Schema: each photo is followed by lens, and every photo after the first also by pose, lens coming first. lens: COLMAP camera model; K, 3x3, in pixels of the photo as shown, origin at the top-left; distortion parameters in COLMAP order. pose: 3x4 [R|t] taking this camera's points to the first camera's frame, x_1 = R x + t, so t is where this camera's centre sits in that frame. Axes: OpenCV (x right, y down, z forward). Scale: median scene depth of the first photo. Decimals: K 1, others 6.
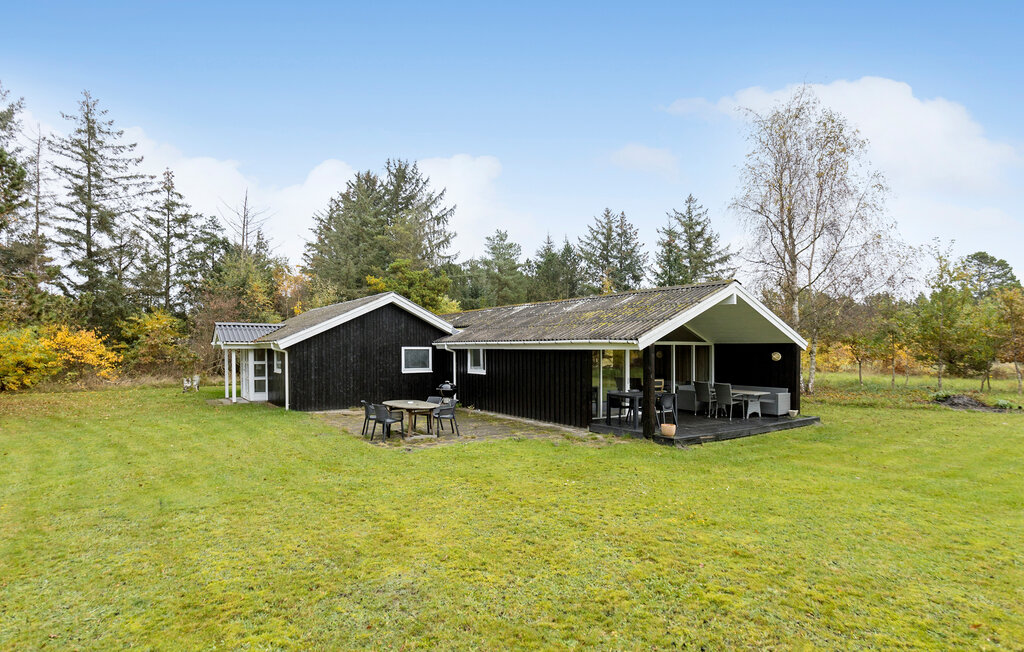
lens RADIAL K [[509.4, 0, 571.8], [0, 509.4, 372.1], [0, 0, 1]] dist [-0.000767, 0.001145]
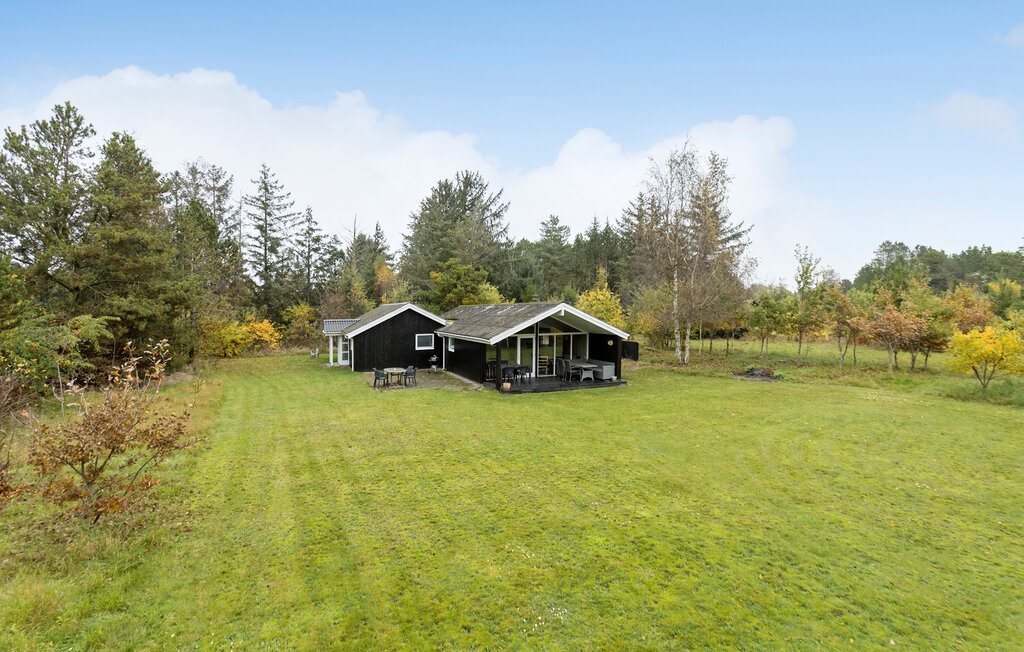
lens RADIAL K [[492.6, 0, 514.7], [0, 492.6, 327.2], [0, 0, 1]] dist [0.002110, 0.000088]
pose [[0.957287, -0.010284, -0.288955, 0.211023], [0.007299, 0.999908, -0.011408, -0.024499], [0.289046, 0.008812, 0.957275, -0.217361]]
